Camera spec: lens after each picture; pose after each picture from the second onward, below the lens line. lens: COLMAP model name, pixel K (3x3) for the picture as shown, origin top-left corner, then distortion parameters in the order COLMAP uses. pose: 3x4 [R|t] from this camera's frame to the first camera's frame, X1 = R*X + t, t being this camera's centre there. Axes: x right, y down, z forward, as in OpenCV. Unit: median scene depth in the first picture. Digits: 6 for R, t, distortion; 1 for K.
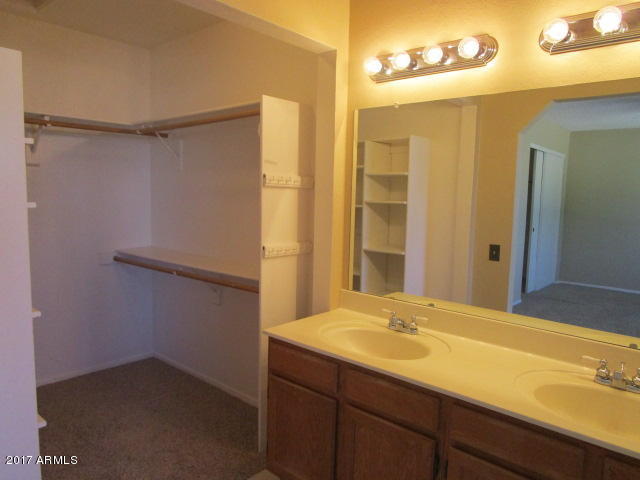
lens RADIAL K [[473.1, 0, 315.3], [0, 473.1, 244.4], [0, 0, 1]] dist [-0.005656, 0.001718]
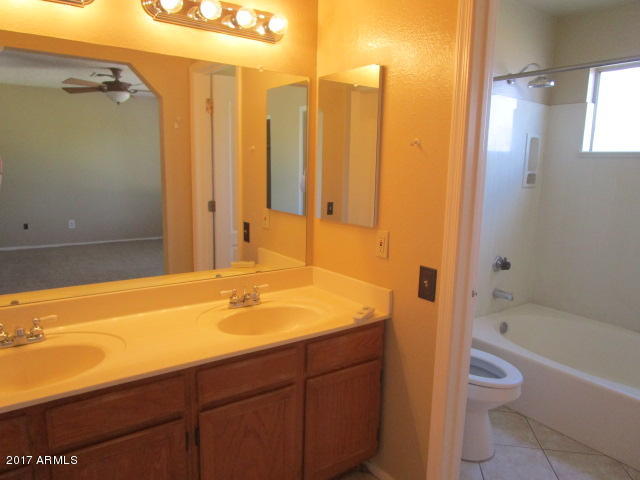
lens RADIAL K [[473.1, 0, 318.5], [0, 473.1, 244.2], [0, 0, 1]] dist [-0.005656, 0.001718]
pose [[0.212250, -0.191036, 0.958361, -0.520888], [0.100223, 0.979790, 0.173110, -0.070162], [-0.972062, 0.059307, 0.227107, 0.469211]]
